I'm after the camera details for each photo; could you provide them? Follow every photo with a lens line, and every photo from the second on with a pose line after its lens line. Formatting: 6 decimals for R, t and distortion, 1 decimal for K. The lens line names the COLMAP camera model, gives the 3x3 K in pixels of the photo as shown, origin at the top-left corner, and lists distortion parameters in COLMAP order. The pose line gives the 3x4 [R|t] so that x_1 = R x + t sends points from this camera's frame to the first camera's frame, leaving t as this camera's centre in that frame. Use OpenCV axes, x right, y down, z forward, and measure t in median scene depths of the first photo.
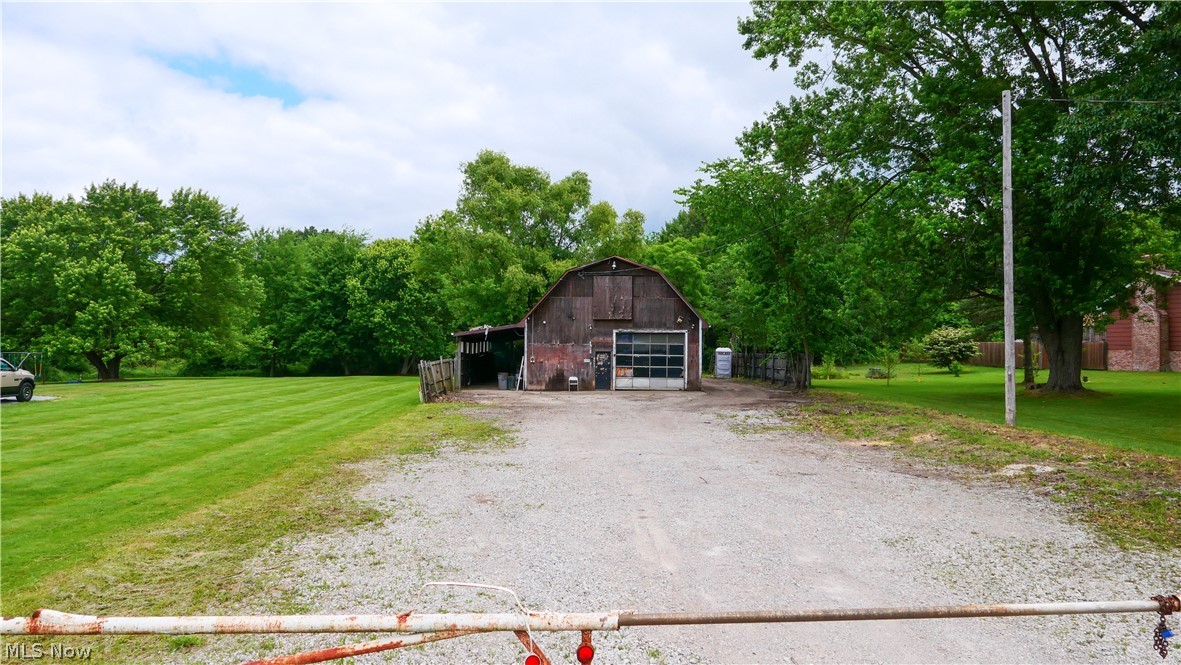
lens RADIAL K [[802.3, 0, 590.5], [0, 802.3, 332.5], [0, 0, 1]] dist [-0.048076, 0.000944]
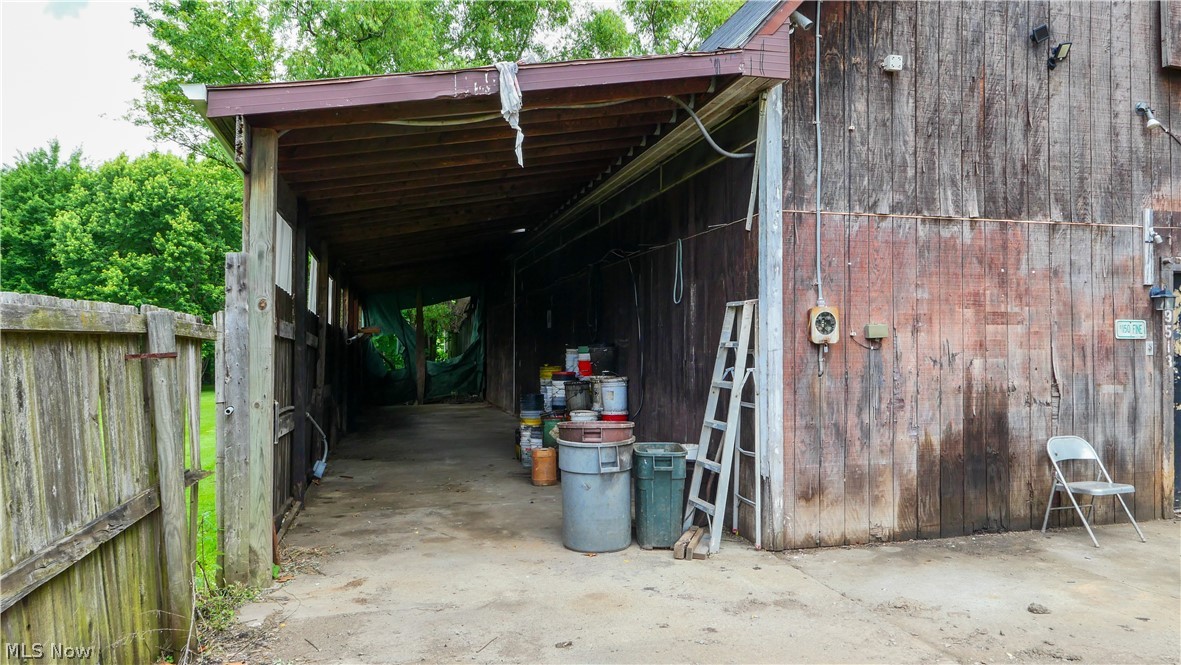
lens RADIAL K [[802.3, 0, 590.5], [0, 802.3, 332.5], [0, 0, 1]] dist [-0.048076, 0.000944]
pose [[0.977259, -0.006811, 0.211938, -0.140201], [0.007980, 0.999957, -0.004665, 0.035560], [-0.211898, 0.006250, 0.977272, 0.872192]]
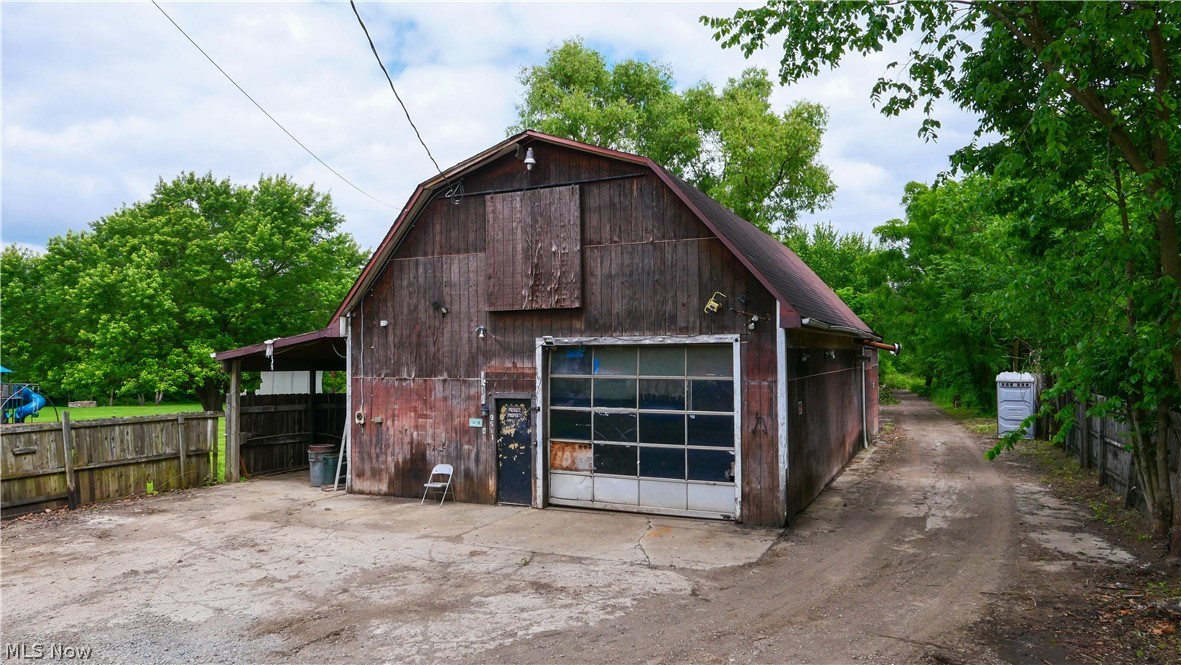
lens RADIAL K [[802.3, 0, 590.5], [0, 802.3, 332.5], [0, 0, 1]] dist [-0.048076, 0.000944]
pose [[0.906485, -0.023950, -0.421558, 0.202126], [0.015128, 0.999591, -0.024259, 0.002991], [0.421966, 0.015613, 0.906477, 0.683377]]
